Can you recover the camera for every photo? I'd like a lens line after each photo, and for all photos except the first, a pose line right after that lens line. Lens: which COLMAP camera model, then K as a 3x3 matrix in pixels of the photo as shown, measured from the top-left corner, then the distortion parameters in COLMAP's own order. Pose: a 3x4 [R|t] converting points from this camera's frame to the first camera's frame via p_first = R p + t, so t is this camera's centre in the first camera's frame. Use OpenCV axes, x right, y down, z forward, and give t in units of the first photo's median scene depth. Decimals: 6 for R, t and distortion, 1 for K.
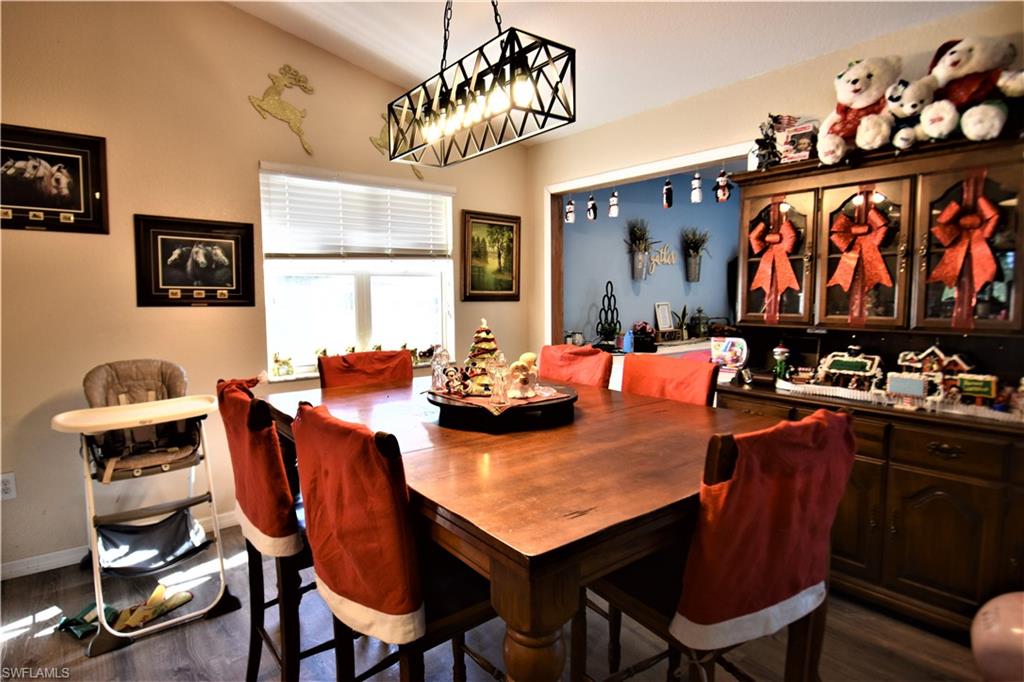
lens RADIAL K [[537.1, 0, 509.0], [0, 537.1, 330.1], [0, 0, 1]] dist [-0.000991, -0.020538]
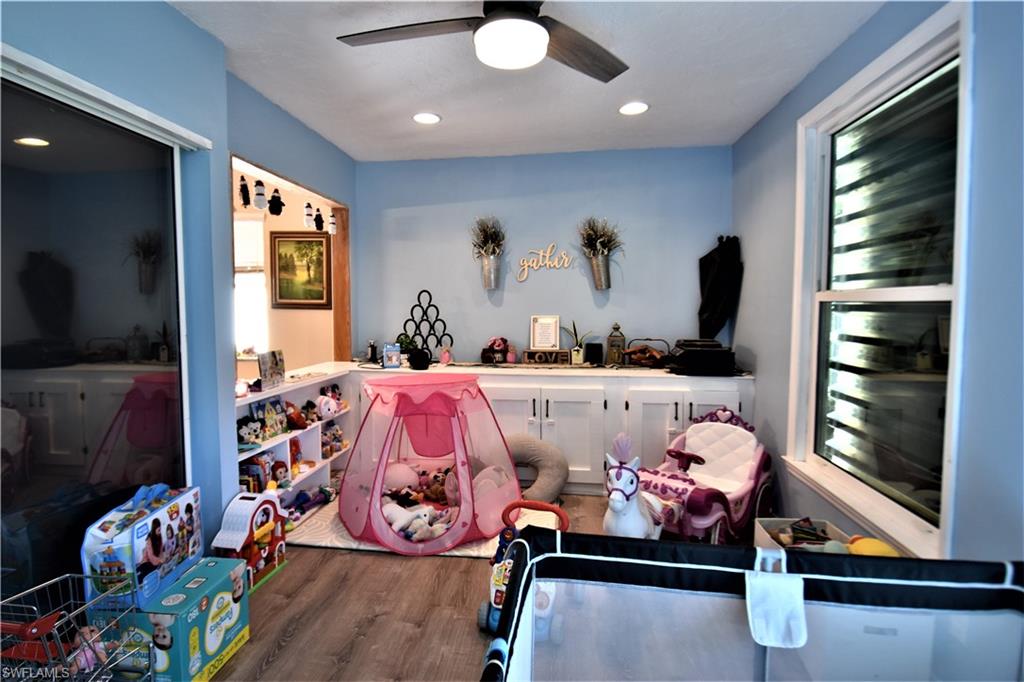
lens RADIAL K [[537.1, 0, 509.0], [0, 537.1, 330.1], [0, 0, 1]] dist [-0.000991, -0.020538]
pose [[0.709456, 0.044807, -0.703324, 1.056776], [-0.056031, 0.998404, 0.007087, -0.041879], [0.702519, 0.034380, 0.710834, 0.503597]]
